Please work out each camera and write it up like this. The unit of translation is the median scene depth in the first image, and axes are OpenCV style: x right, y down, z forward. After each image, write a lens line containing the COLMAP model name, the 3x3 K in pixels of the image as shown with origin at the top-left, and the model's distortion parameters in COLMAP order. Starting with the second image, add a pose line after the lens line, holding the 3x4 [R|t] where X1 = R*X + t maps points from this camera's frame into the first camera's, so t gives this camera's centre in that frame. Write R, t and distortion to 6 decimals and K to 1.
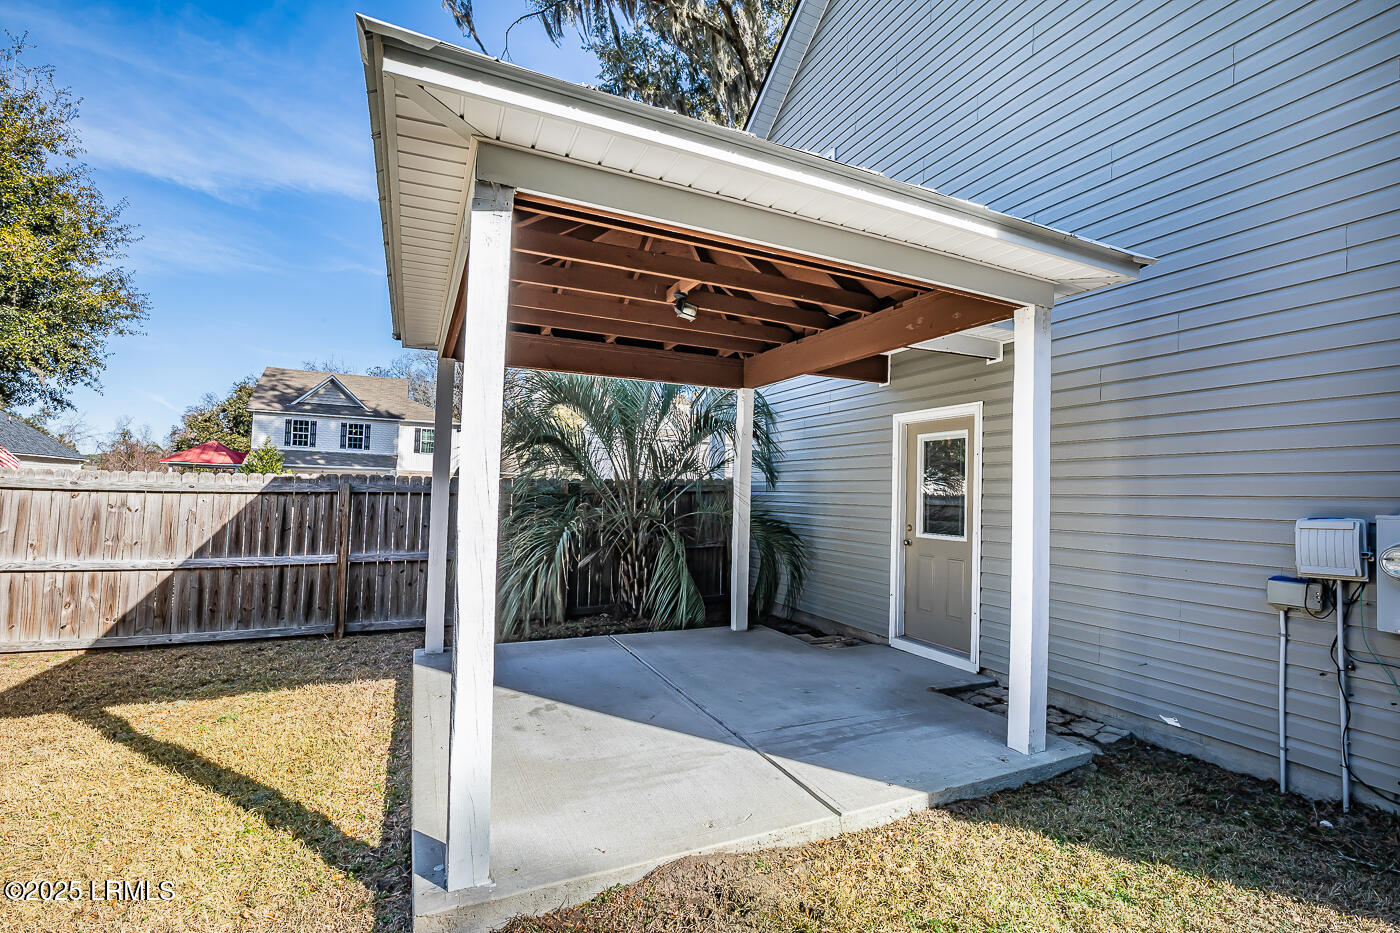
lens RADIAL K [[646.4, 0, 696.4], [0, 646.4, 465.9], [0, 0, 1]] dist [-0.032136, 0.004842]
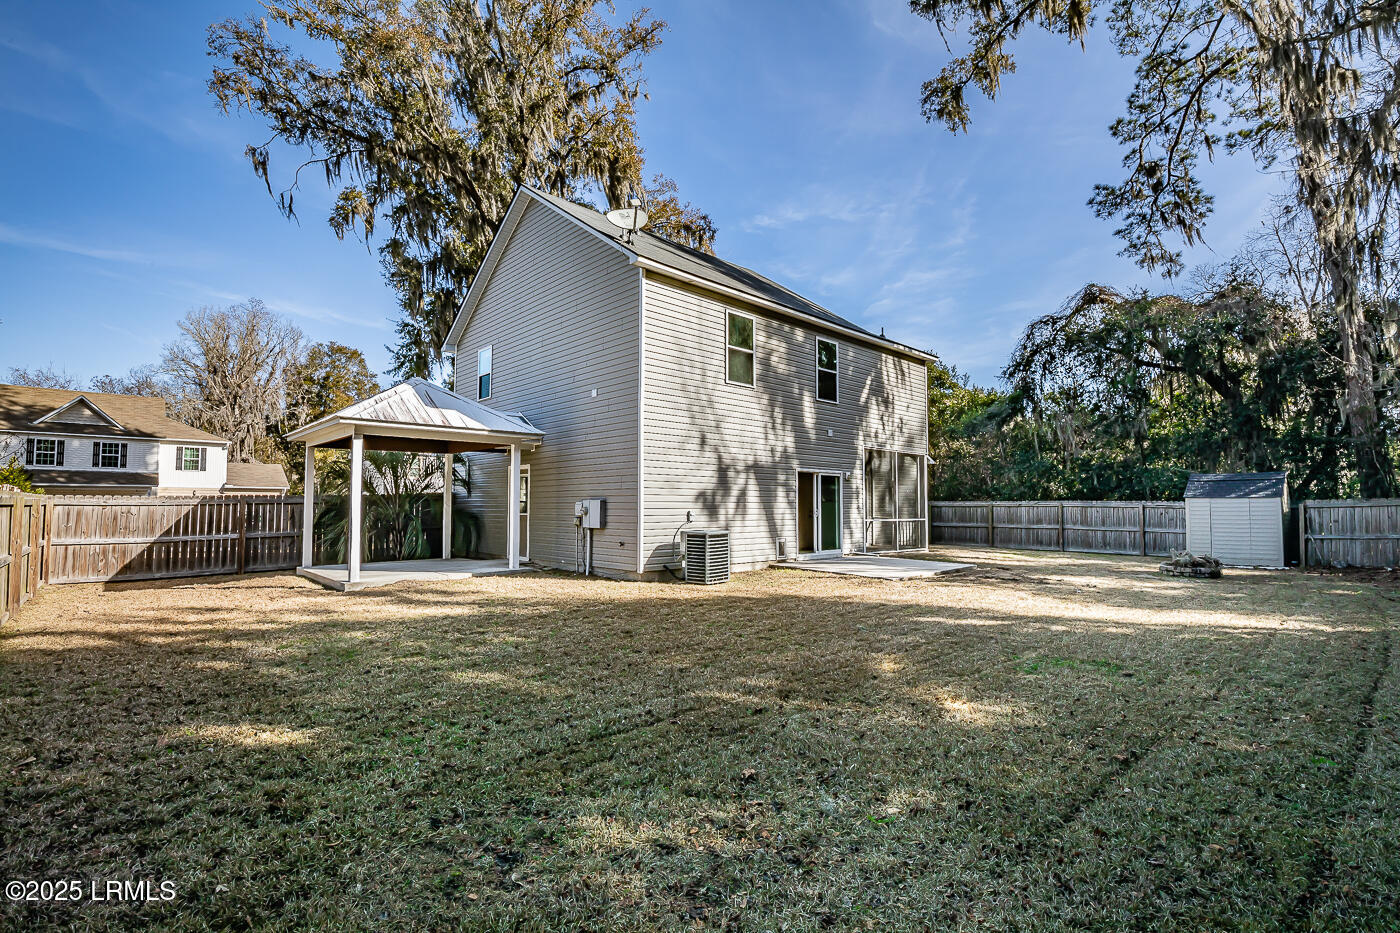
lens RADIAL K [[646.4, 0, 712.5], [0, 646.4, 472.9], [0, 0, 1]] dist [-0.032136, 0.004842]
pose [[0.938989, -0.011483, 0.343755, 0.163086], [0.011164, 0.999933, 0.002906, -0.045754], [-0.343765, 0.001109, 0.939055, -1.412790]]
